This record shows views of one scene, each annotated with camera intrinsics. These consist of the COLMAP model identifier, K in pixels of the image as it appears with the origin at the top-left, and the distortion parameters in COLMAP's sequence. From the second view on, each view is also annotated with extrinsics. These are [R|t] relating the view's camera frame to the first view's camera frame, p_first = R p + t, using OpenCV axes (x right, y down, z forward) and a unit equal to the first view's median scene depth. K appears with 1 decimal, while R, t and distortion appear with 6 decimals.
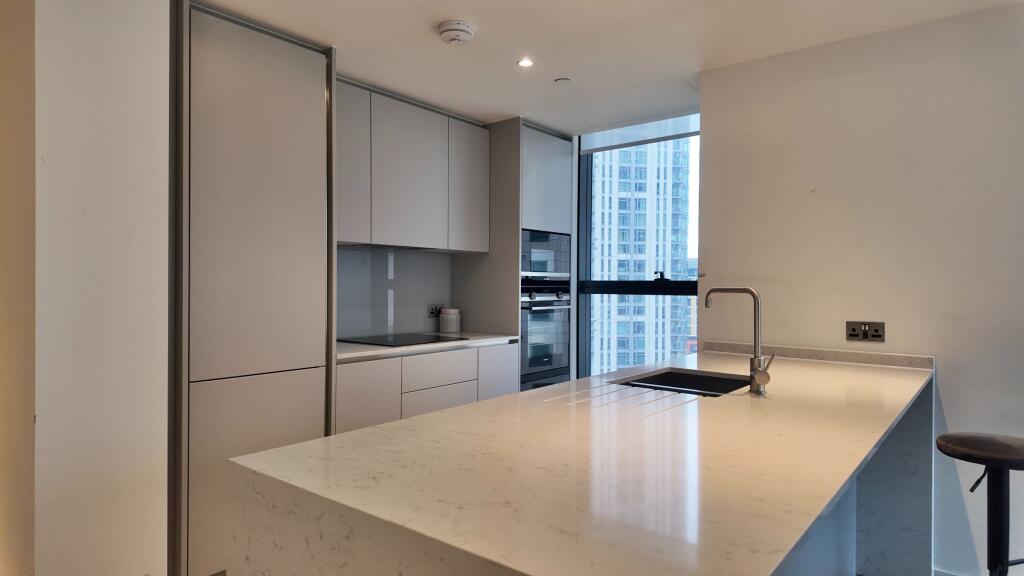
lens RADIAL K [[603.9, 0, 508.7], [0, 603.9, 285.3], [0, 0, 1]] dist [0.045803, -0.003043]
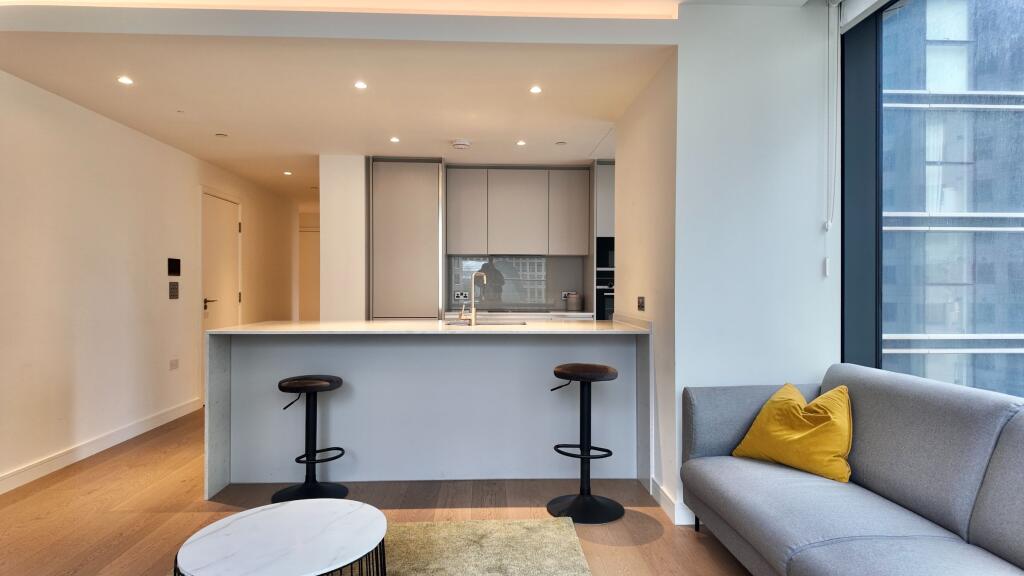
lens RADIAL K [[603.9, 0, 508.7], [0, 603.9, 285.3], [0, 0, 1]] dist [0.045803, -0.003043]
pose [[0.677027, -0.005923, -0.735934, 1.381517], [0.001187, 0.999975, -0.006956, 0.043784], [0.735957, 0.003836, 0.677017, -0.185832]]
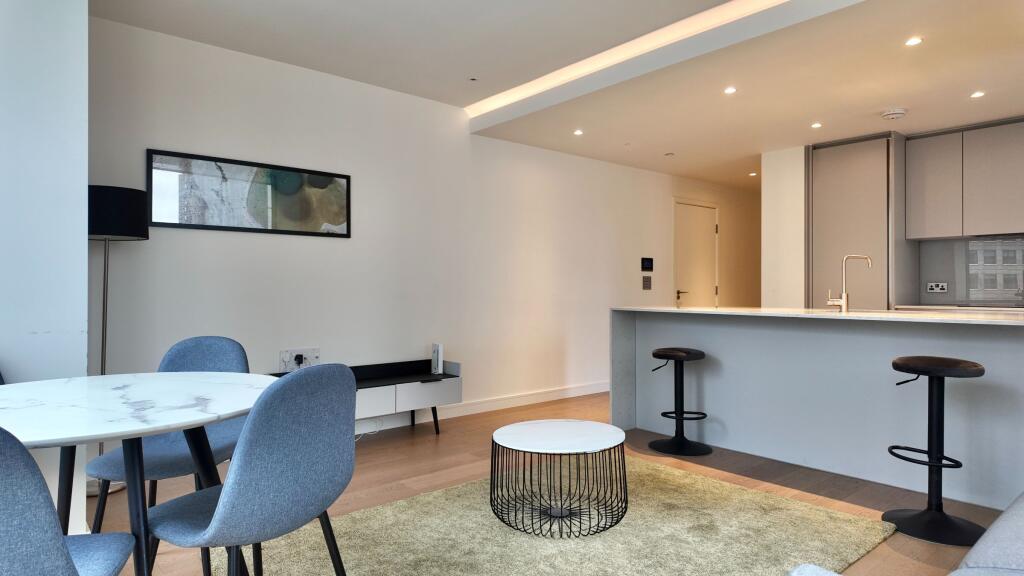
lens RADIAL K [[603.9, 0, 508.7], [0, 603.9, 285.3], [0, 0, 1]] dist [0.045803, -0.003043]
pose [[-0.157084, -0.011941, -0.987513, 1.725731], [-0.002323, 0.999929, -0.011722, 0.085488], [0.987583, 0.000453, -0.157100, 0.187504]]
